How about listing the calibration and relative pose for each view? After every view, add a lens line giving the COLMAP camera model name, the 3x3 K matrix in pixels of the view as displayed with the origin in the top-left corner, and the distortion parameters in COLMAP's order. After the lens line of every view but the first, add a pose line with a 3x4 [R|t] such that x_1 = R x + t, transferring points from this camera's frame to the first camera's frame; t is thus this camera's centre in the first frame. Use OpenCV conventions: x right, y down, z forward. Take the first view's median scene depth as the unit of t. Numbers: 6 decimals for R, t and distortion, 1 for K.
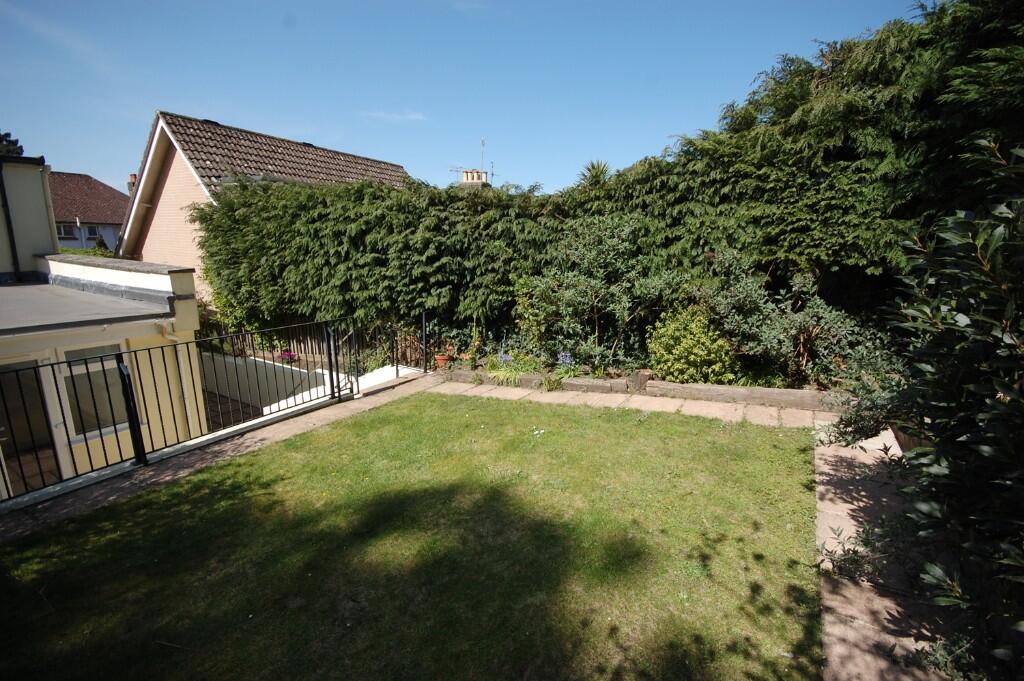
lens RADIAL K [[451.4, 0, 514.0], [0, 451.4, 344.5], [0, 0, 1]] dist [-0.008607, -0.001875]
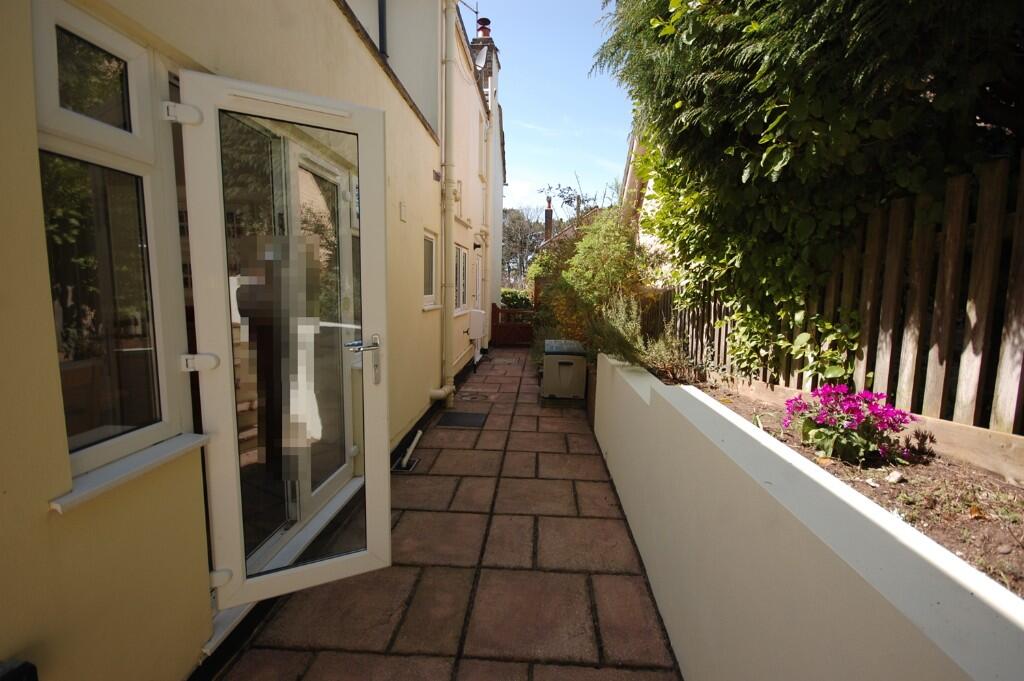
lens RADIAL K [[451.4, 0, 512.6], [0, 451.4, 341.5], [0, 0, 1]] dist [-0.008607, -0.001875]
pose [[0.441131, 0.087429, -0.893174, -0.904895], [-0.202494, 0.979275, -0.004153, 0.055853], [0.874299, 0.182694, 0.449693, 1.787491]]
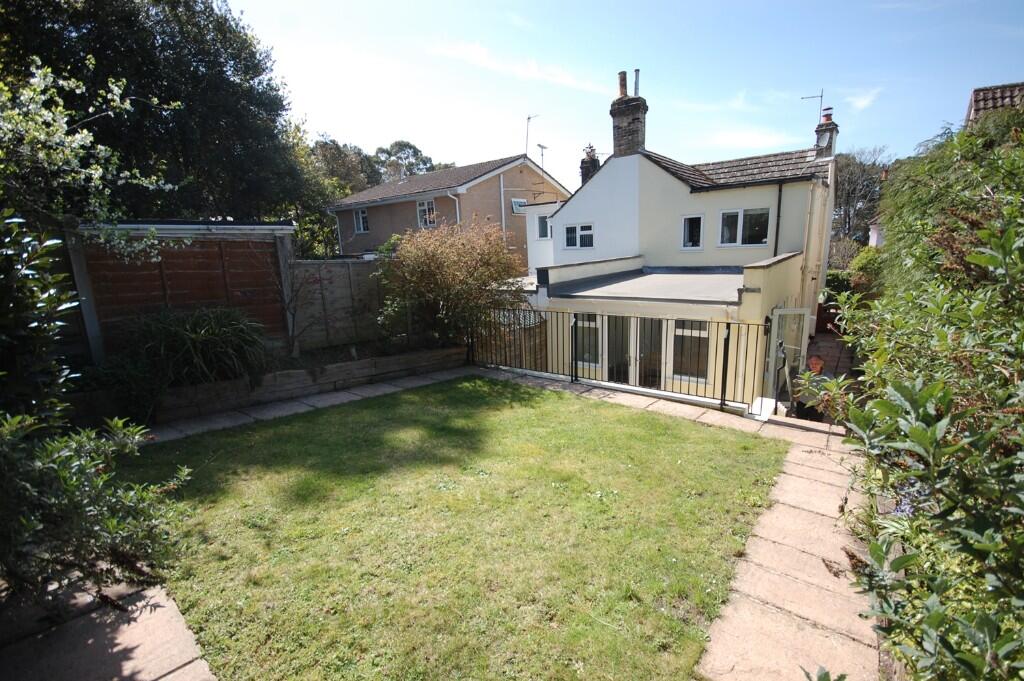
lens RADIAL K [[451.4, 0, 539.5], [0, 451.4, 345.2], [0, 0, 1]] dist [-0.008607, -0.001875]
pose [[-0.099731, 0.195415, -0.975637, 0.680730], [-0.186395, 0.959498, 0.211236, -0.164401], [0.977400, 0.202920, -0.059268, 0.826324]]
